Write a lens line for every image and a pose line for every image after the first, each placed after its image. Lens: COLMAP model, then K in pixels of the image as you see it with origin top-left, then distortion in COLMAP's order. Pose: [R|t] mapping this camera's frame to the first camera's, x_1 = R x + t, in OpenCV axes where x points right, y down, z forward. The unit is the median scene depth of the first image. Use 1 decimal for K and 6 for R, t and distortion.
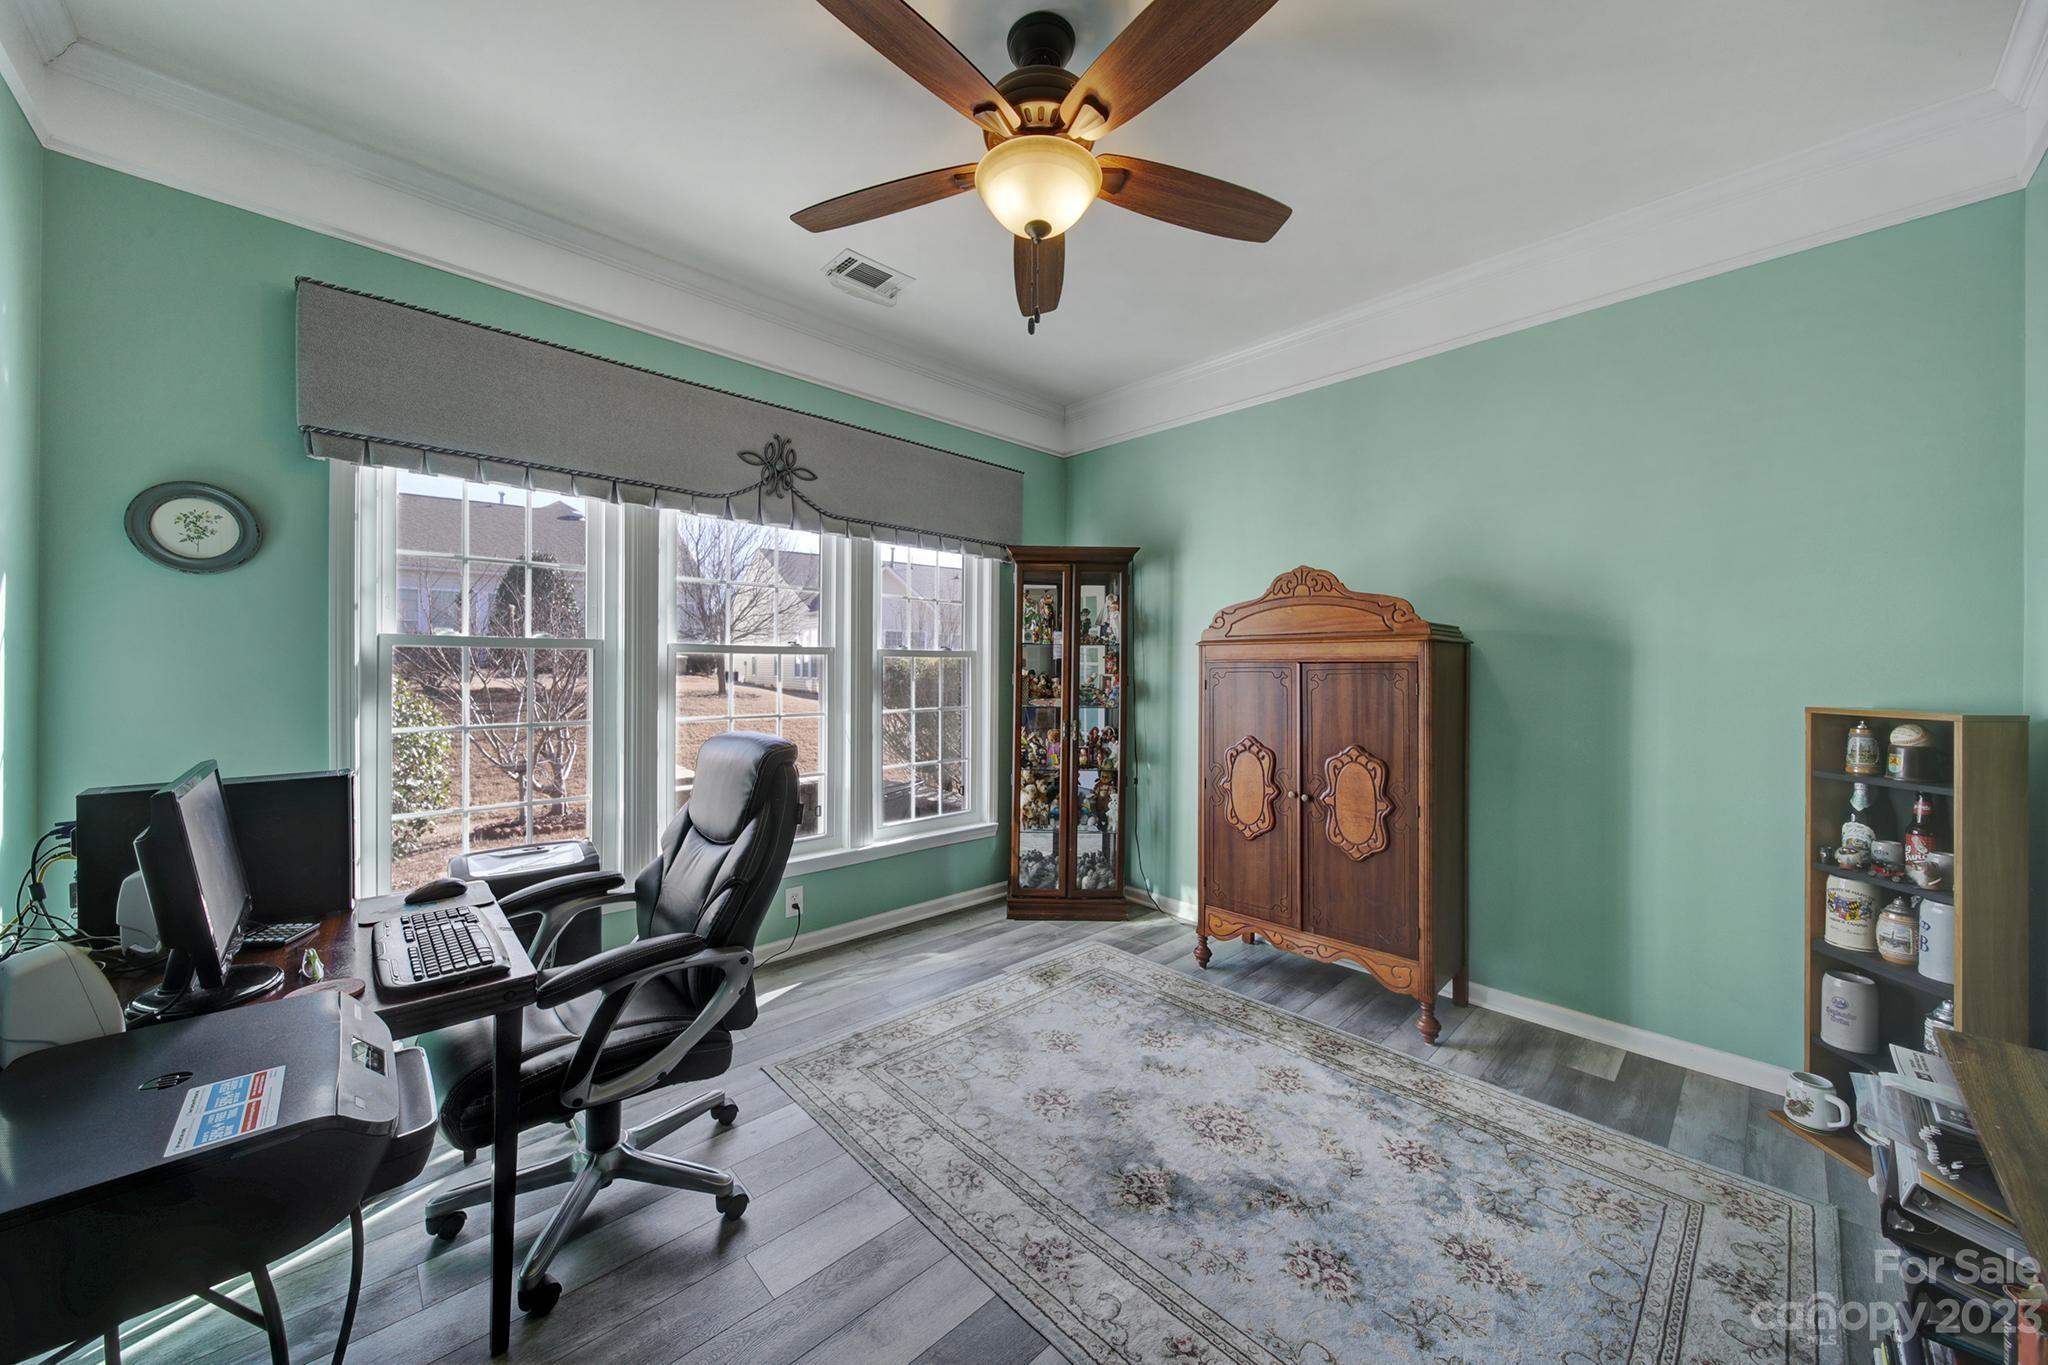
lens RADIAL K [[721.9, 0, 1022.9], [0, 721.9, 667.6], [0, 0, 1]] dist [0.001901, -0.001170]
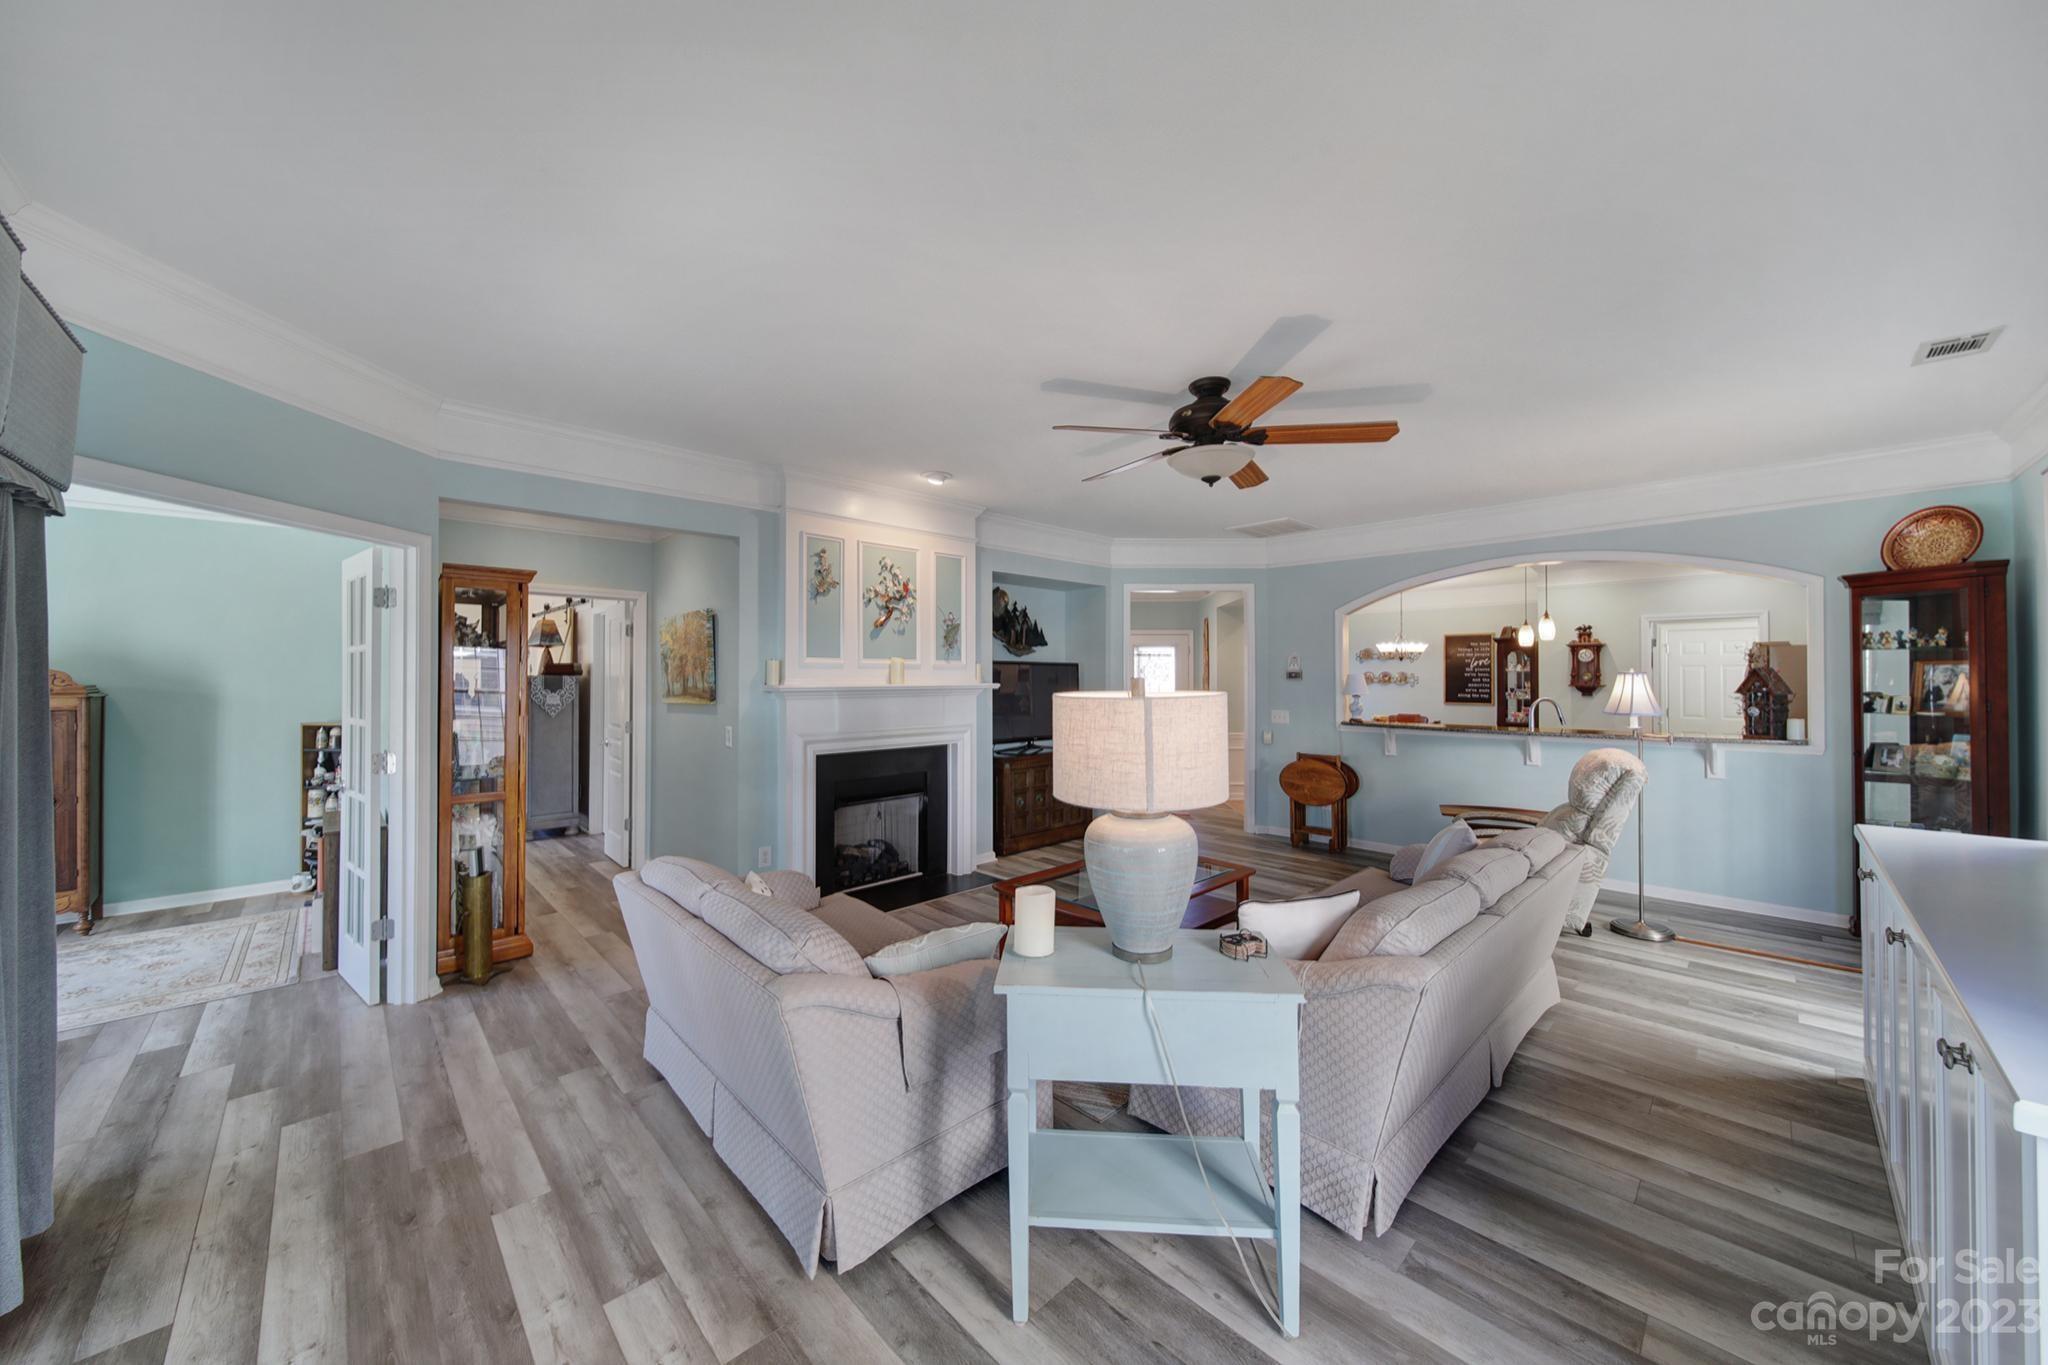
lens RADIAL K [[721.9, 0, 1025.4], [0, 721.9, 673.3], [0, 0, 1]] dist [0.001901, -0.001170]
pose [[-0.031228, 0.002938, 0.999508, -1.457251], [-0.001662, 0.999994, -0.002992, -0.112490], [-0.999511, -0.001754, -0.031223, -1.395419]]
